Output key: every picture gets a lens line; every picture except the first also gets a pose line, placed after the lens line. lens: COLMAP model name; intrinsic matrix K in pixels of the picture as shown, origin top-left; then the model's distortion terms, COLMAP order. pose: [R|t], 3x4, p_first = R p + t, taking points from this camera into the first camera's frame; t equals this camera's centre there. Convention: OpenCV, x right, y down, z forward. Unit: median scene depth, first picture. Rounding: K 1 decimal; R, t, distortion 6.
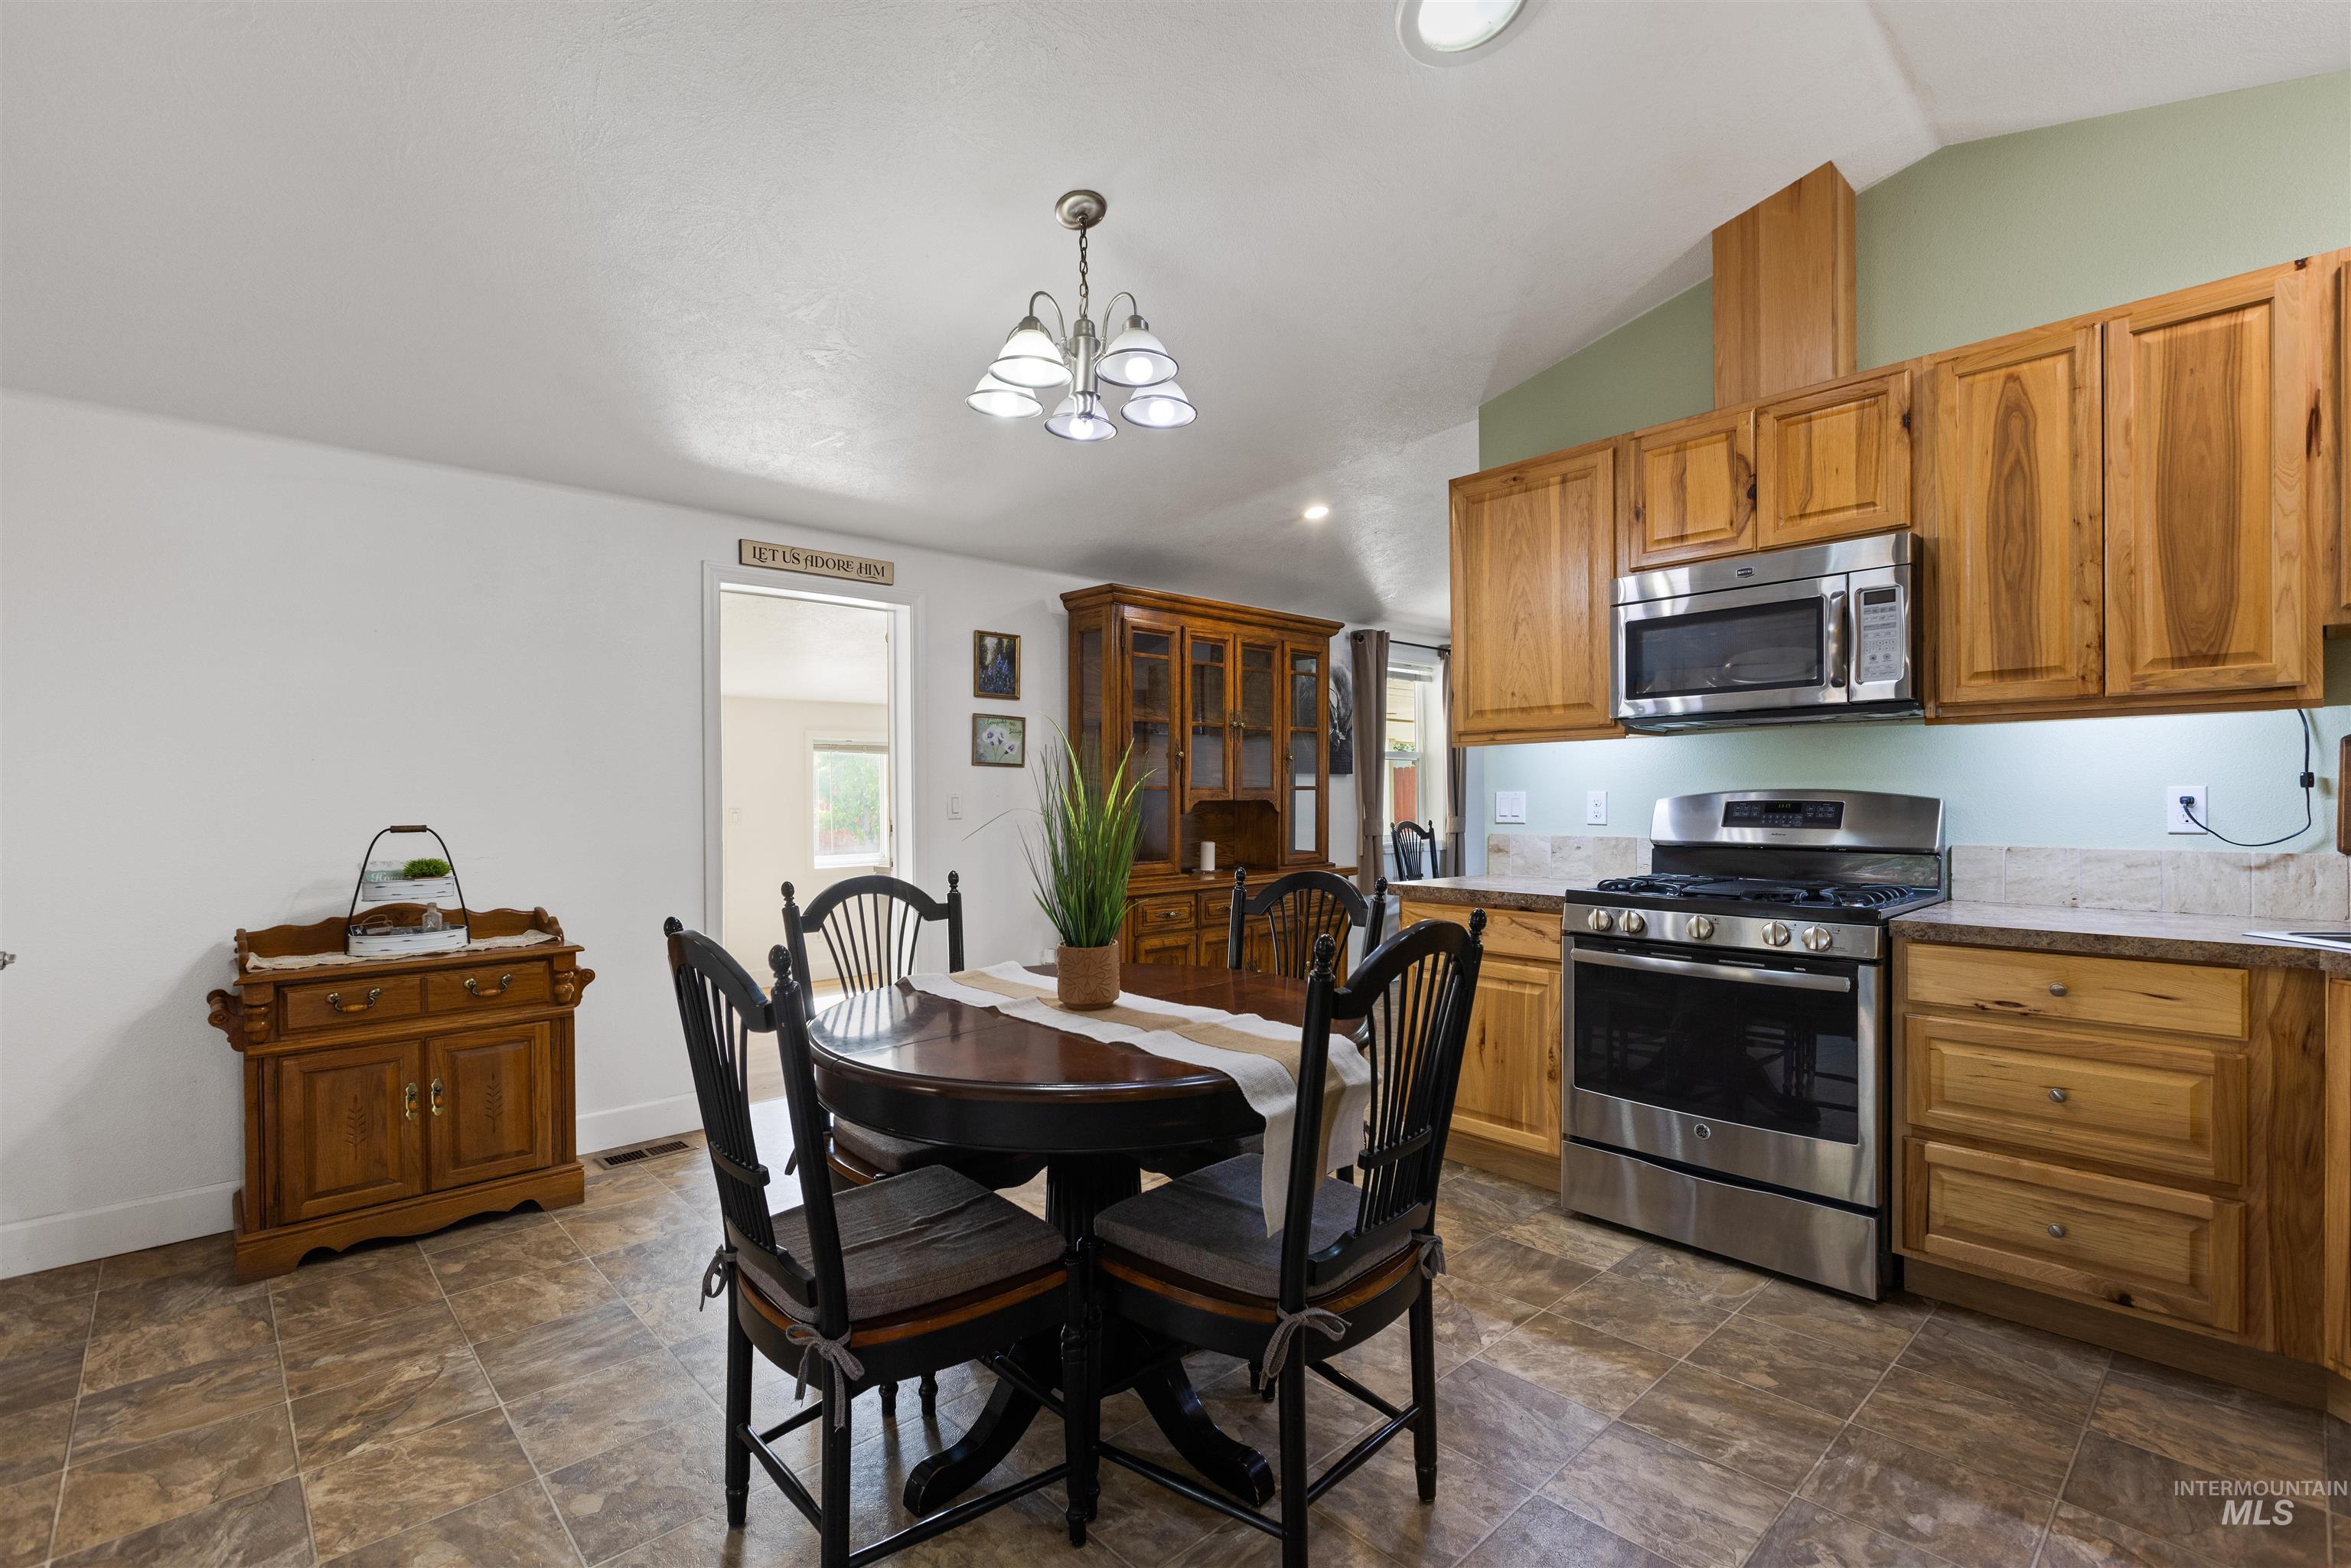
lens RADIAL K [[1047.7, 0, 1194.4], [0, 1047.7, 798.1], [0, 0, 1]] dist [0.000525, -0.000453]
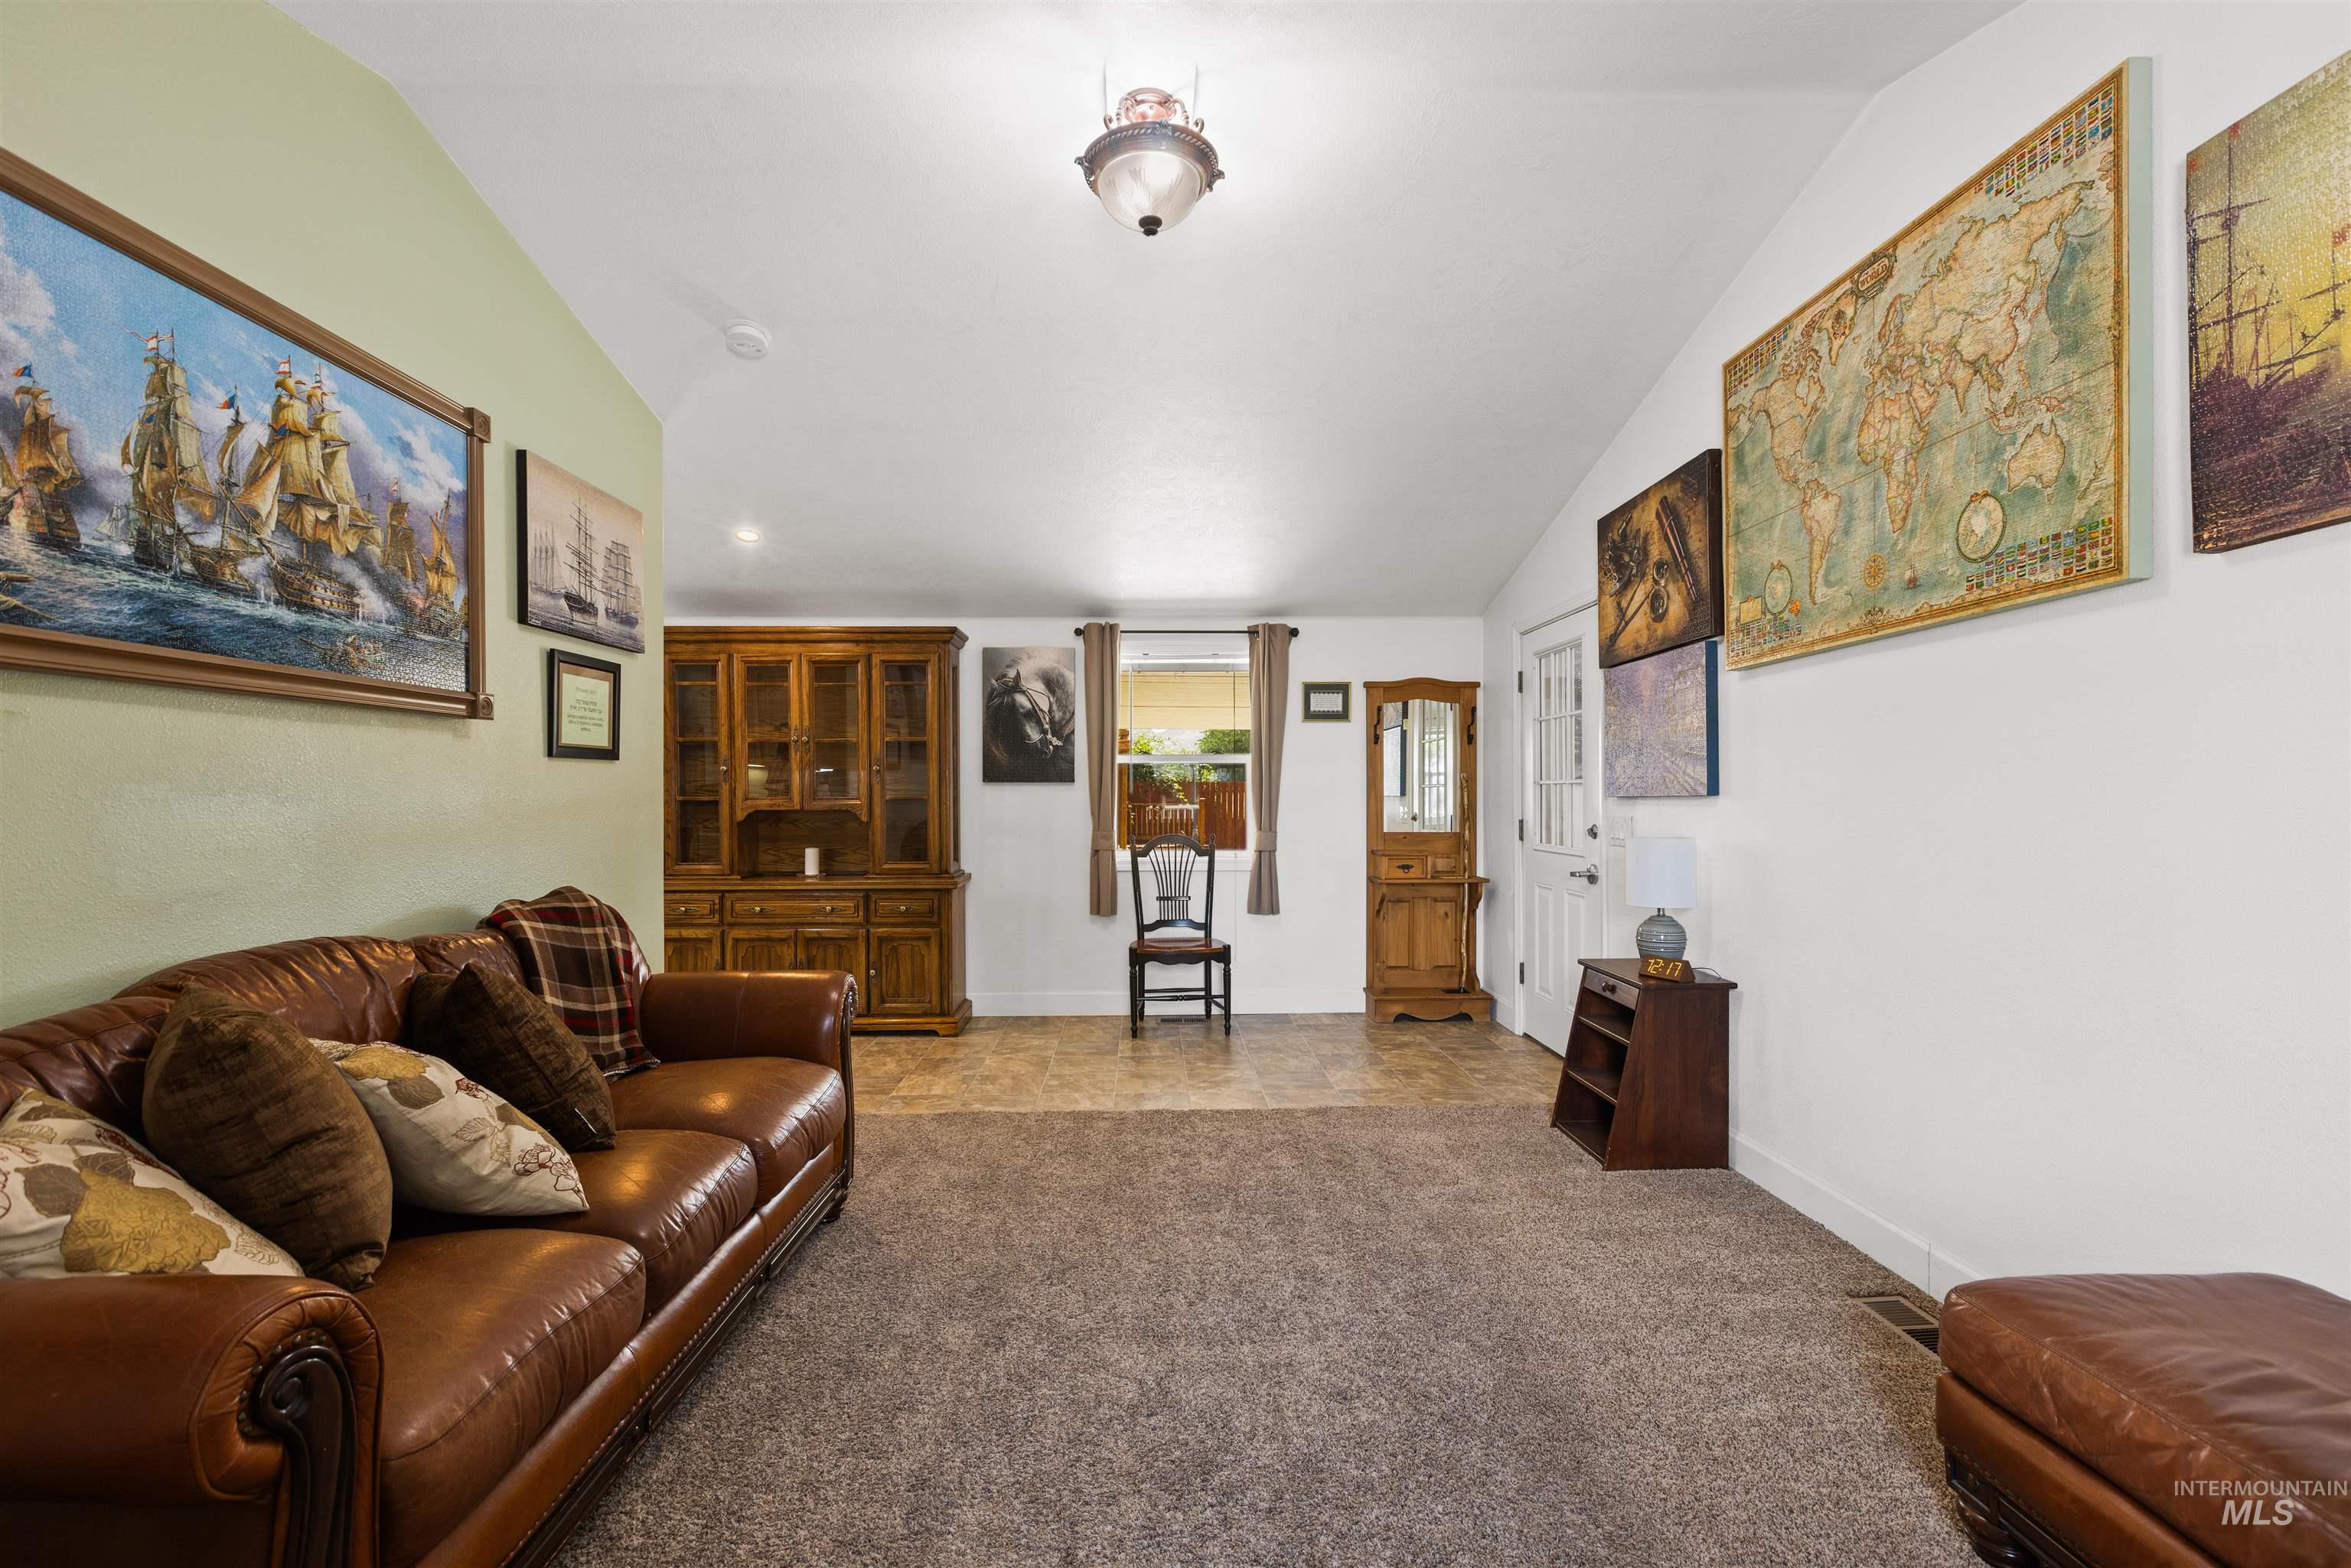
lens RADIAL K [[1047.7, 0, 1196.0], [0, 1047.7, 799.7], [0, 0, 1]] dist [0.000525, -0.000453]
pose [[0.754771, 0.006265, -0.655959, 2.161237], [-0.001764, 0.999970, 0.007521, -0.035353], [0.655986, -0.004519, 0.754759, 0.948695]]
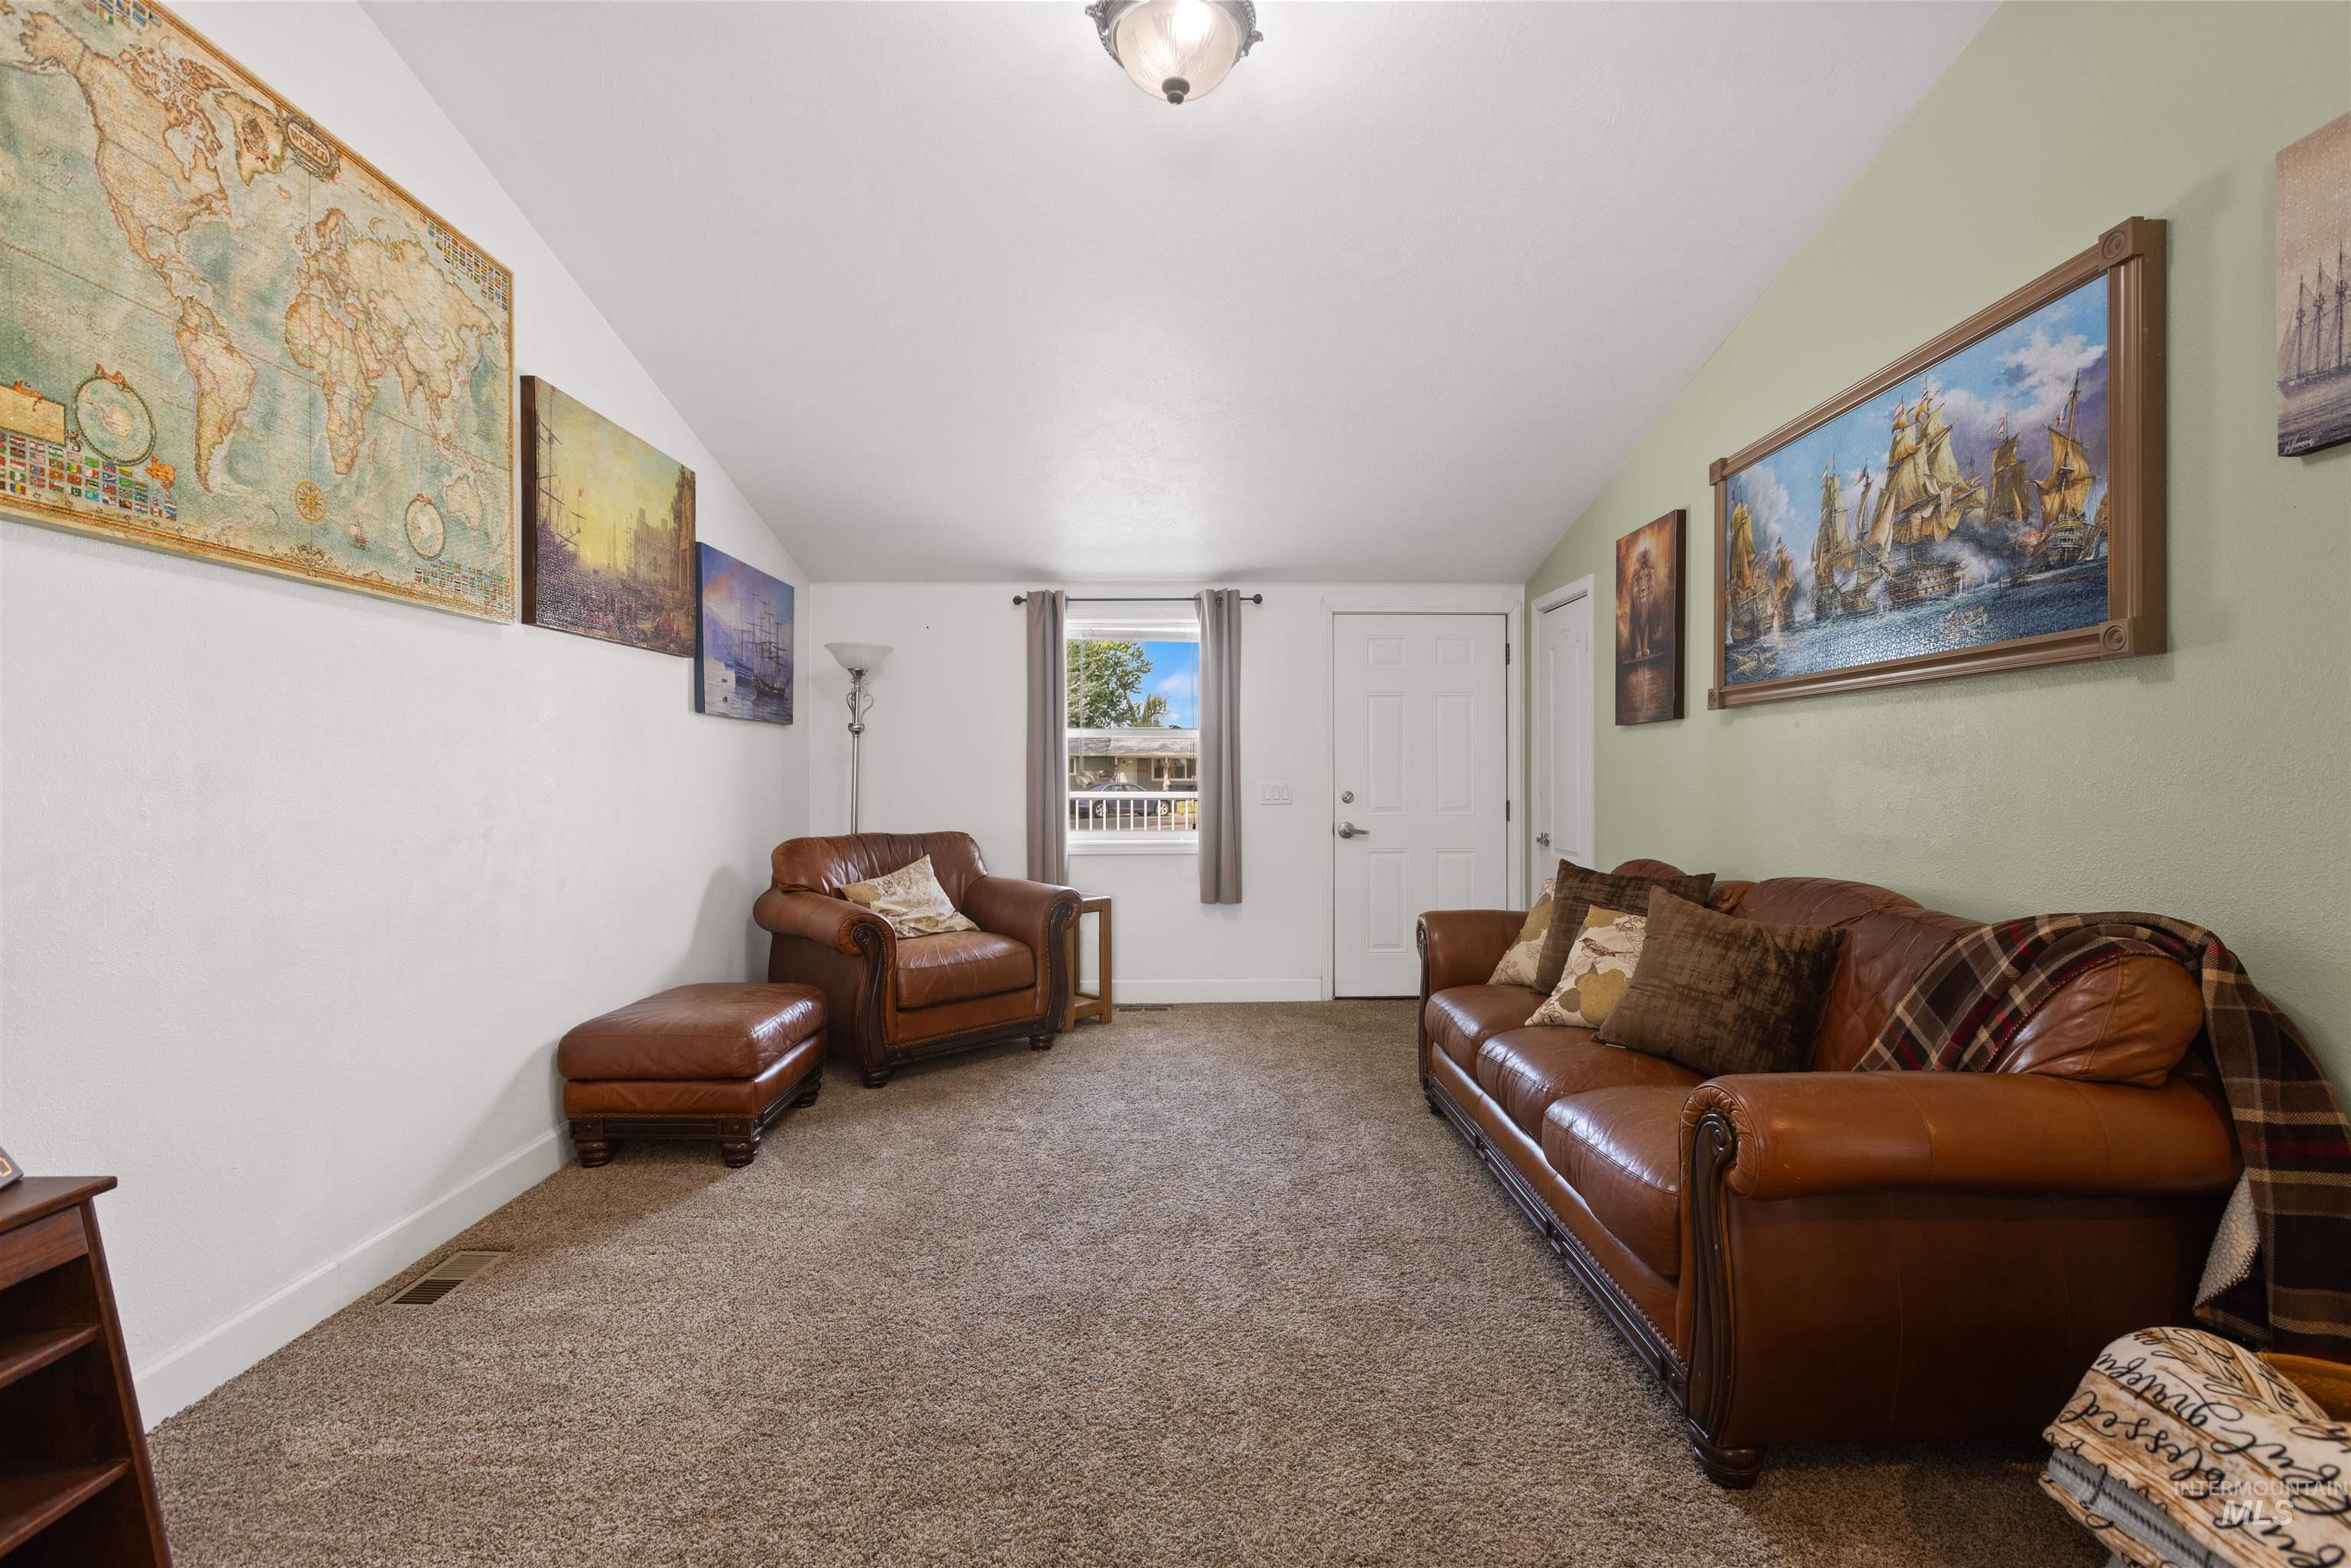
lens RADIAL K [[1047.7, 0, 1169.6], [0, 1047.7, 778.9], [0, 0, 1]] dist [0.000525, -0.000453]
pose [[-0.725911, 0.002327, 0.687784, 0.835499], [0.004217, 0.999991, 0.001068, -0.023582], [-0.687775, 0.003676, -0.725914, 2.357792]]
